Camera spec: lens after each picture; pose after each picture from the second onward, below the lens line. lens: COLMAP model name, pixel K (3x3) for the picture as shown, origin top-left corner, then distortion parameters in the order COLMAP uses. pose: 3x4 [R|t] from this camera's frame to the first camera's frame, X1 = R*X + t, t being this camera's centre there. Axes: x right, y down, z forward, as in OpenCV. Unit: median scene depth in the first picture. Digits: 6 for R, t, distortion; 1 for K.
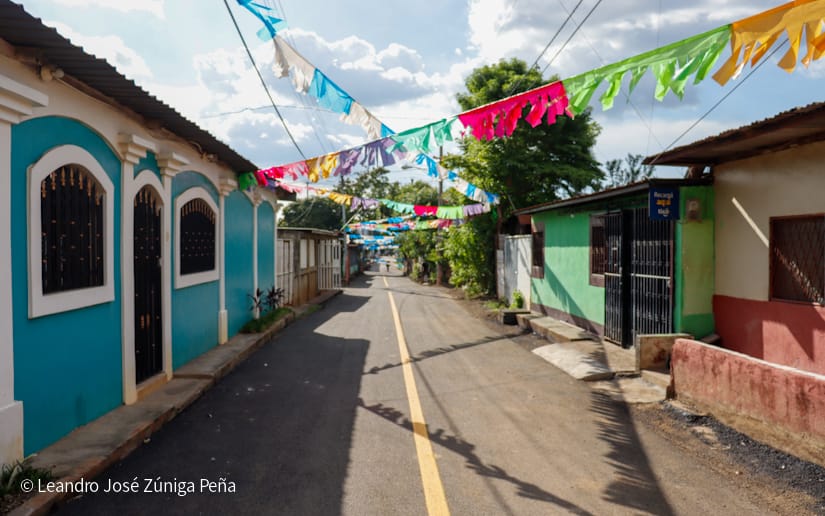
lens RADIAL K [[750.3, 0, 412.5], [0, 750.3, 258.0], [0, 0, 1]] dist [-0.126222, 0.001180]
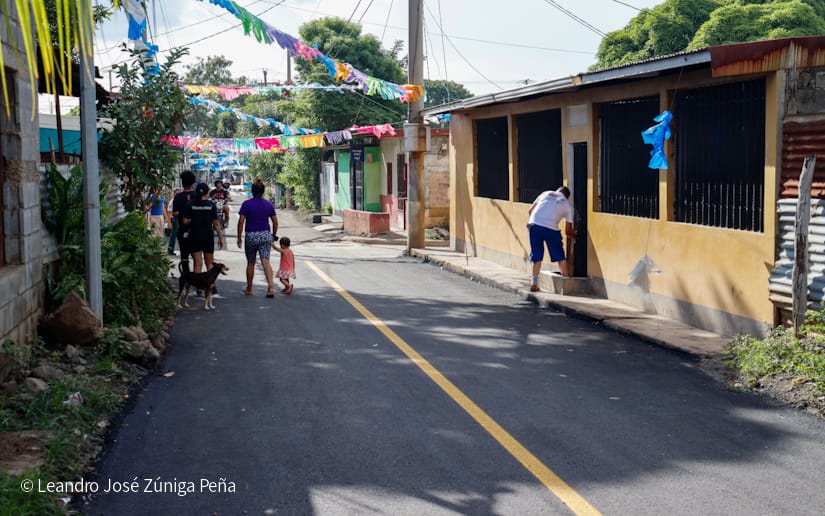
lens RADIAL K [[1025.7, 0, 388.8], [0, 1025.7, 256.3], [0, 0, 1]] dist [0.009355, -0.003347]
pose [[0.992946, -0.014412, 0.117688, 0.018640], [0.005851, 0.997332, 0.072768, 0.004209], [-0.118422, -0.071567, 0.990381, -0.786836]]
